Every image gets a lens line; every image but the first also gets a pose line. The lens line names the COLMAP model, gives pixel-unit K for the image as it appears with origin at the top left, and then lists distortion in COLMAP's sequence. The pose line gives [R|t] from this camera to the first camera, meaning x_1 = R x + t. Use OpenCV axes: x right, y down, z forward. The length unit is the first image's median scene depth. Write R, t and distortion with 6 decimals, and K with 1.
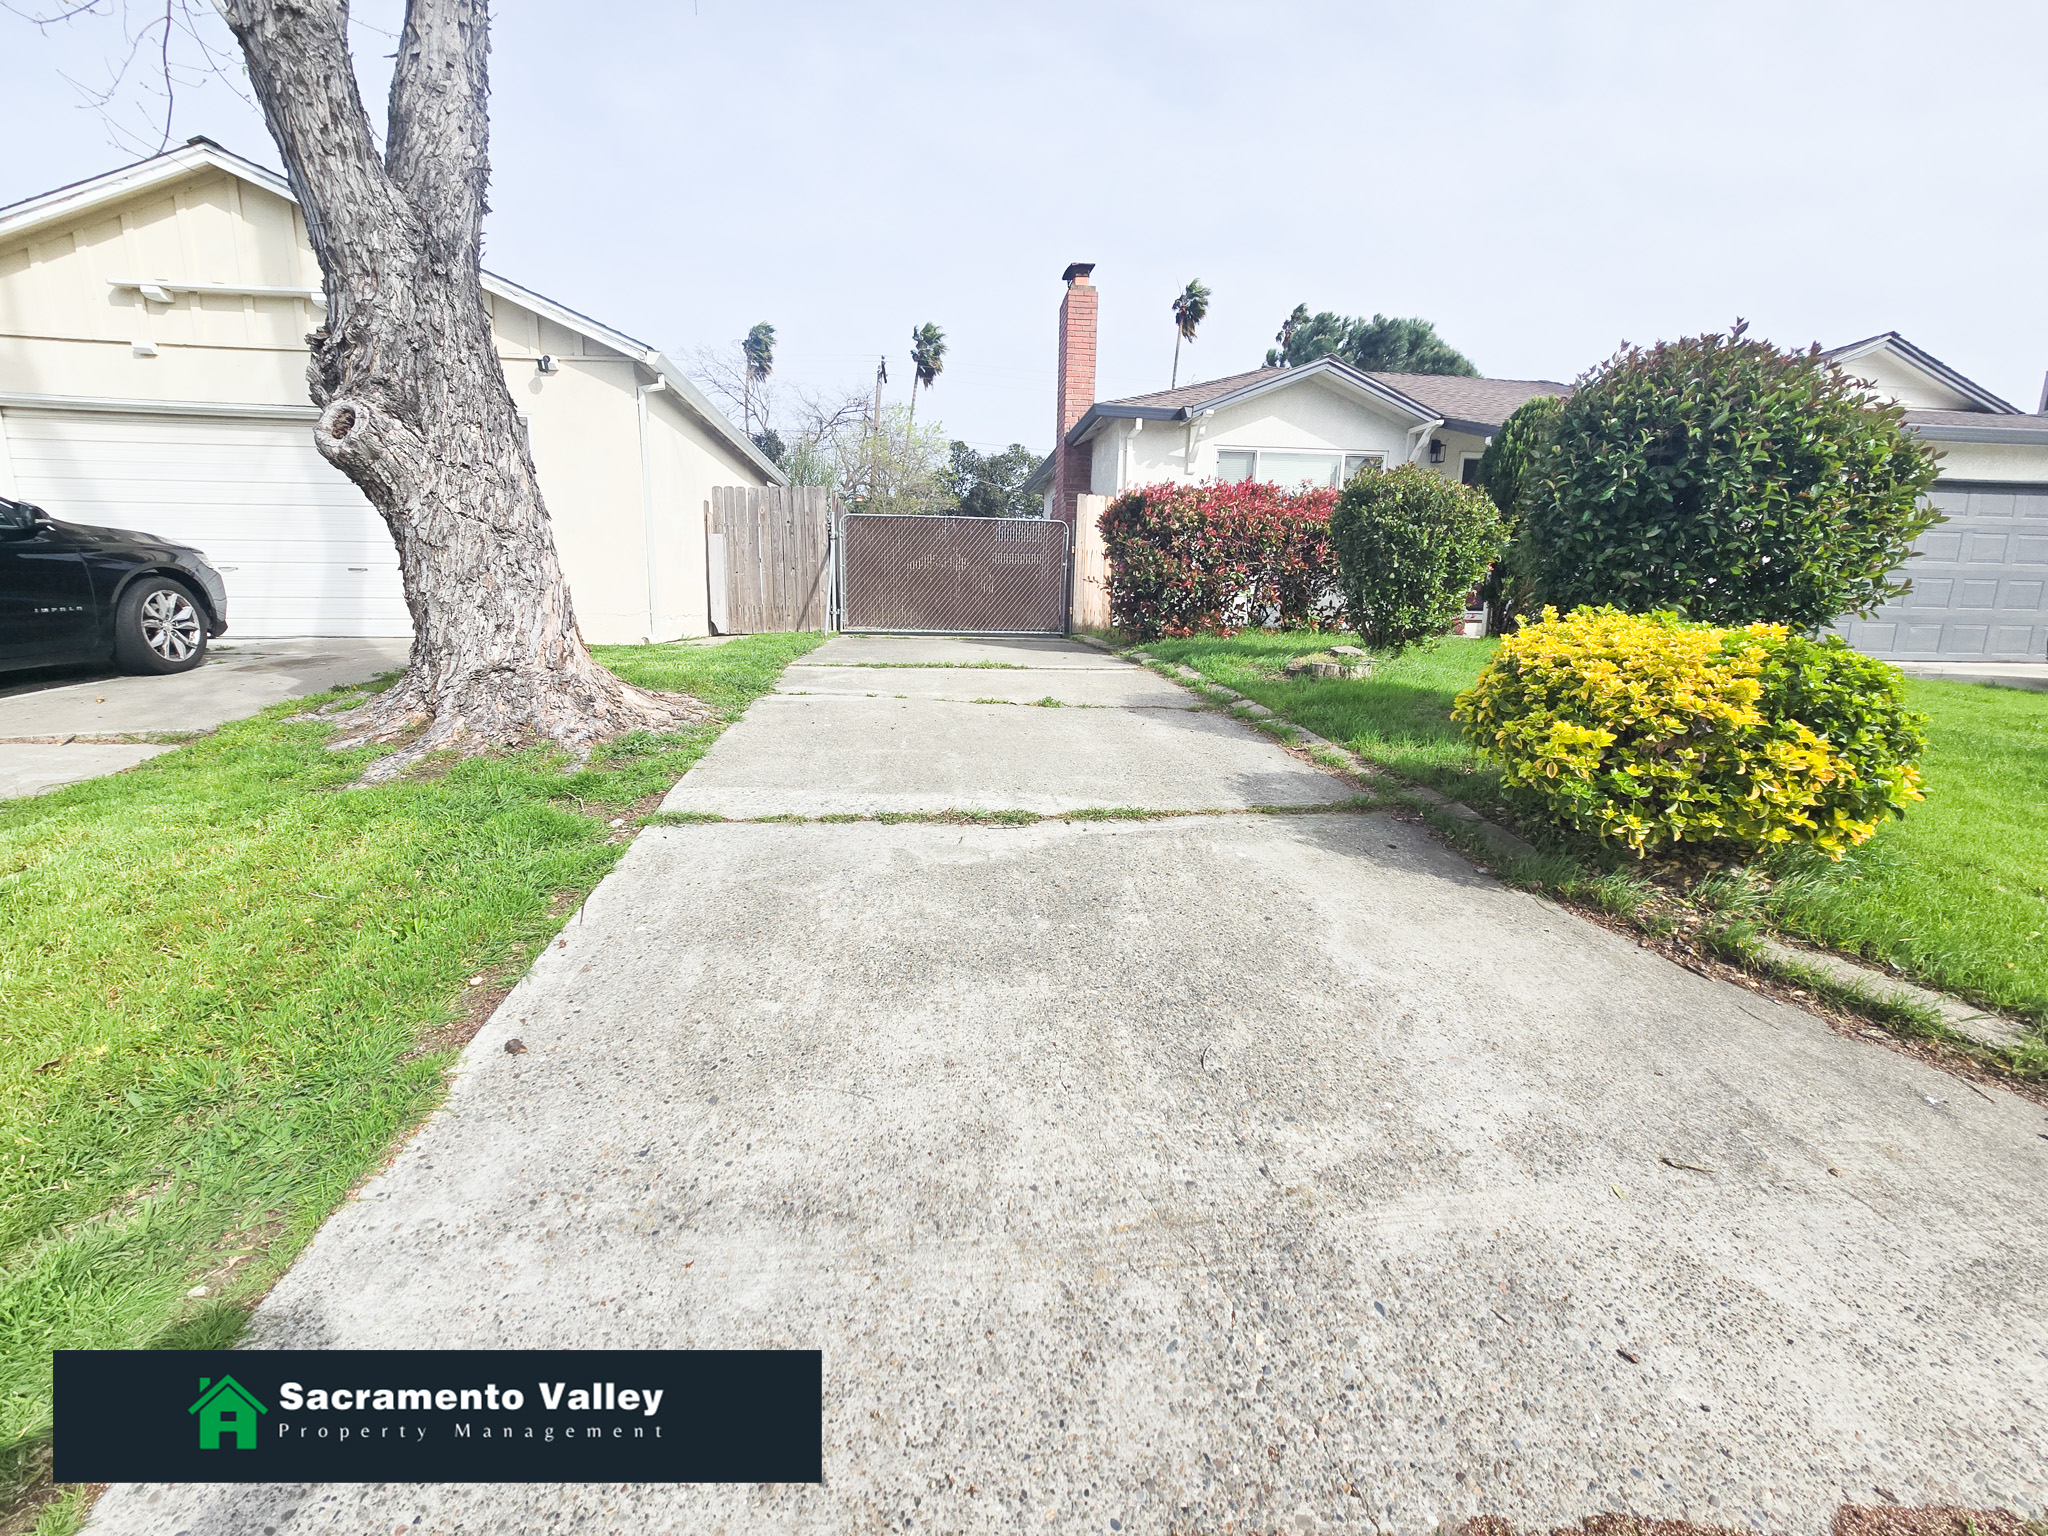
lens RADIAL K [[841.0, 0, 1009.2], [0, 841.0, 762.1], [0, 0, 1]] dist [-0.006209, 0.000211]
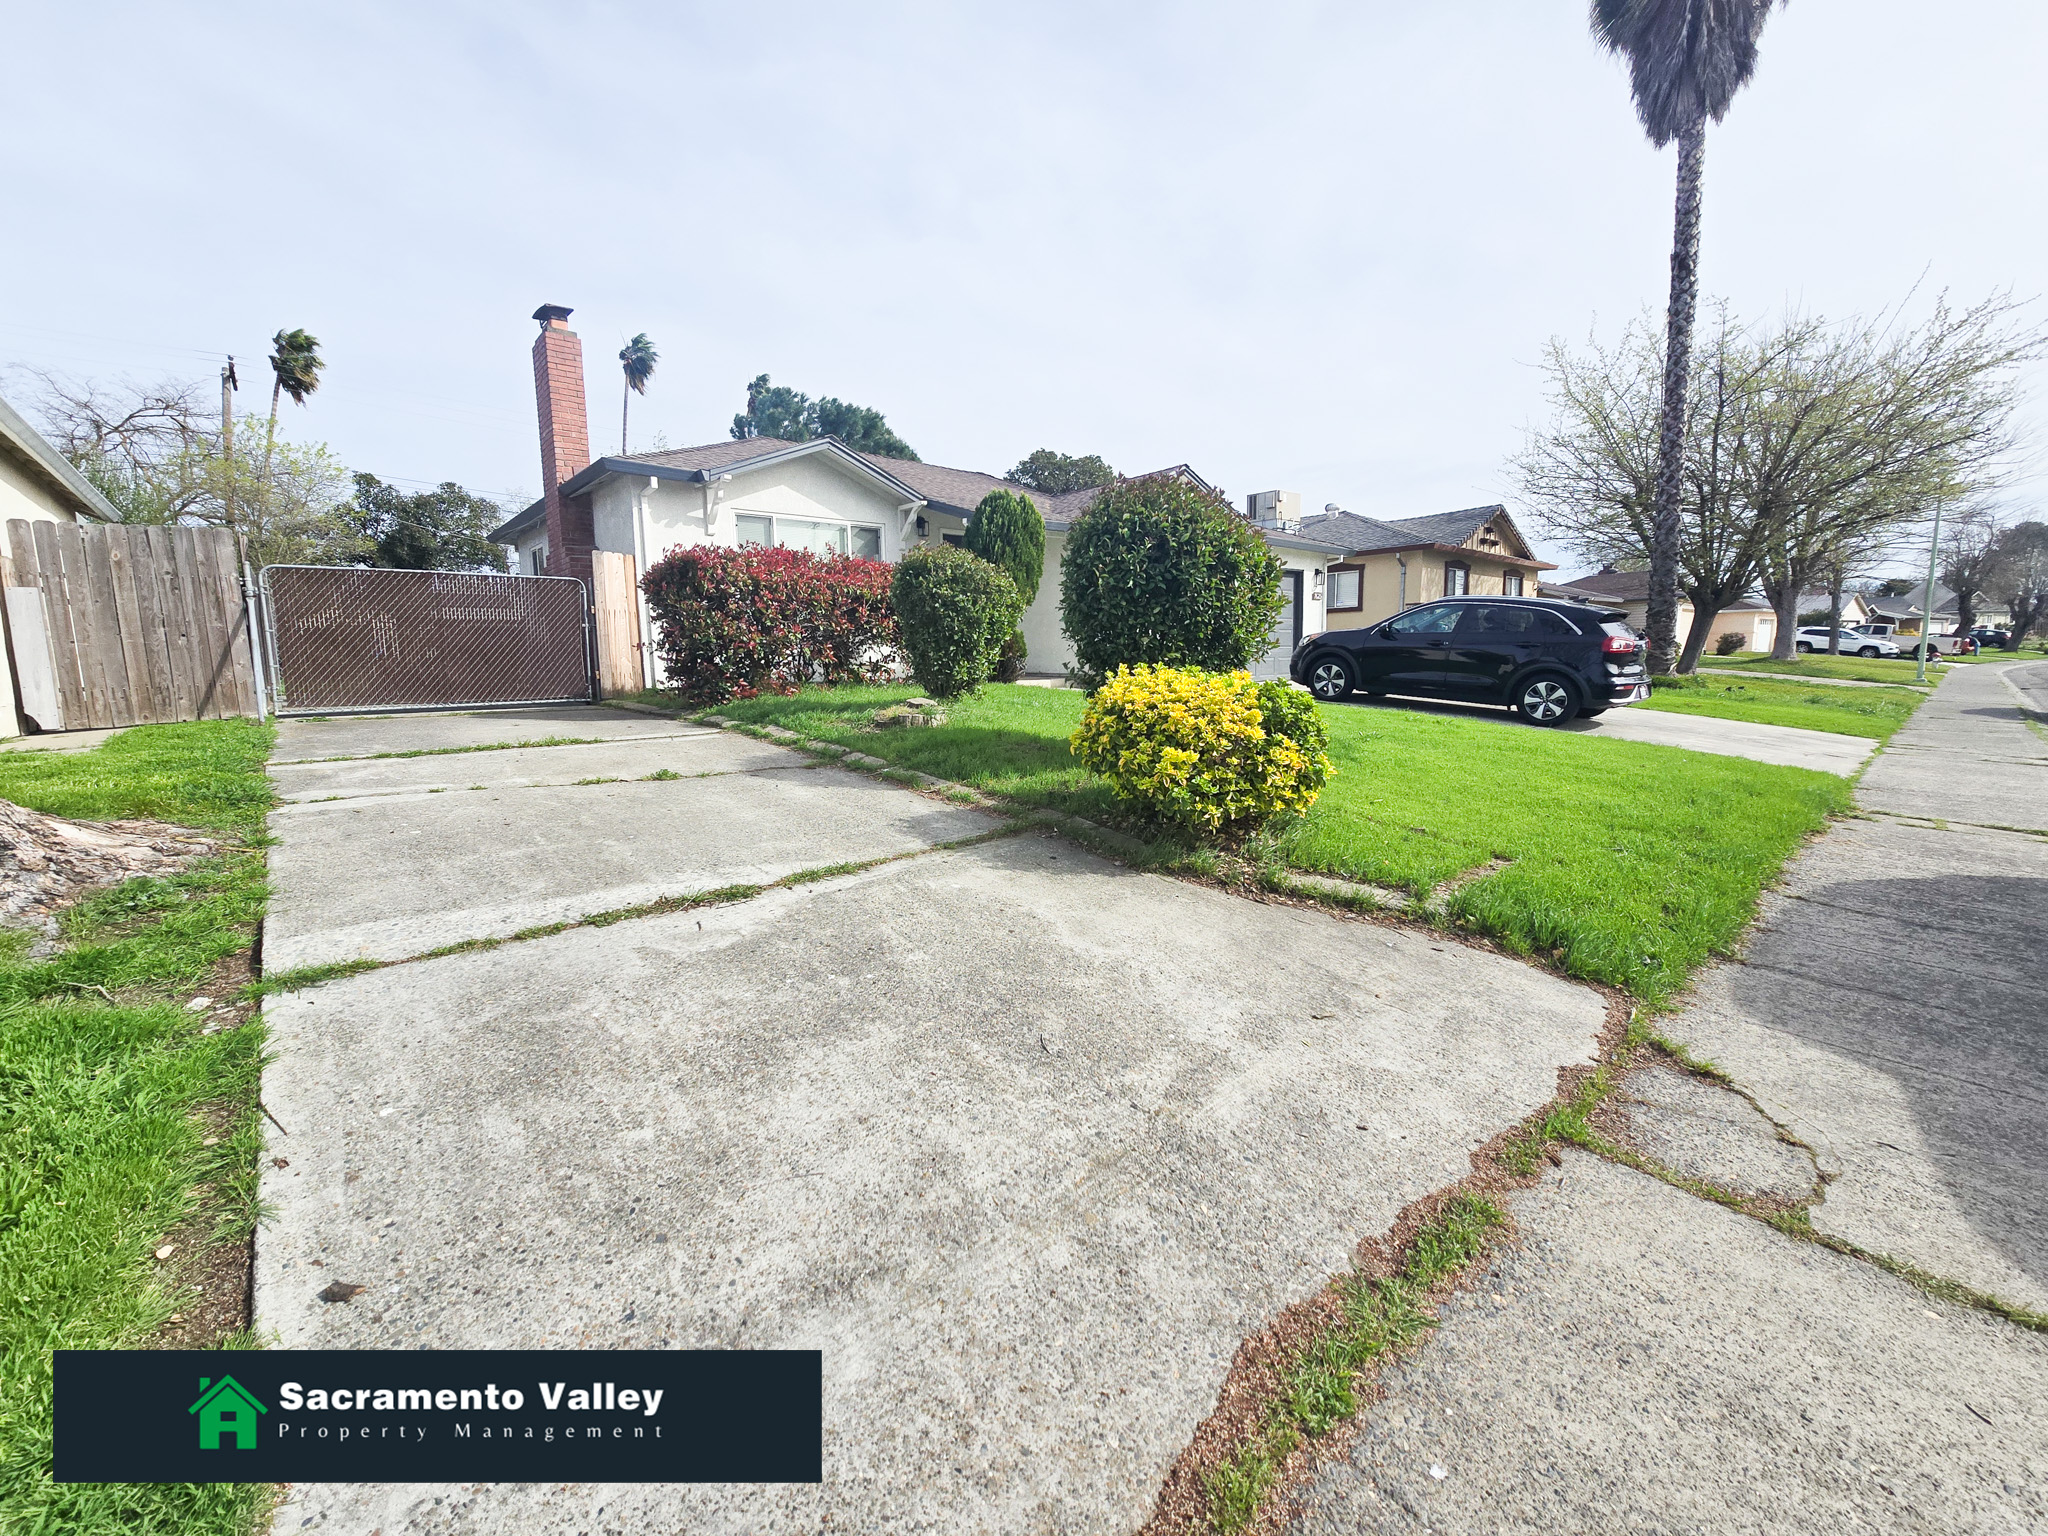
lens RADIAL K [[841.0, 0, 1009.2], [0, 841.0, 762.1], [0, 0, 1]] dist [-0.006209, 0.000211]
pose [[0.815933, -0.102790, 0.568935, -0.327220], [0.135531, 0.990654, -0.015388, -0.033534], [-0.562036, 0.089664, 0.822238, -0.015578]]
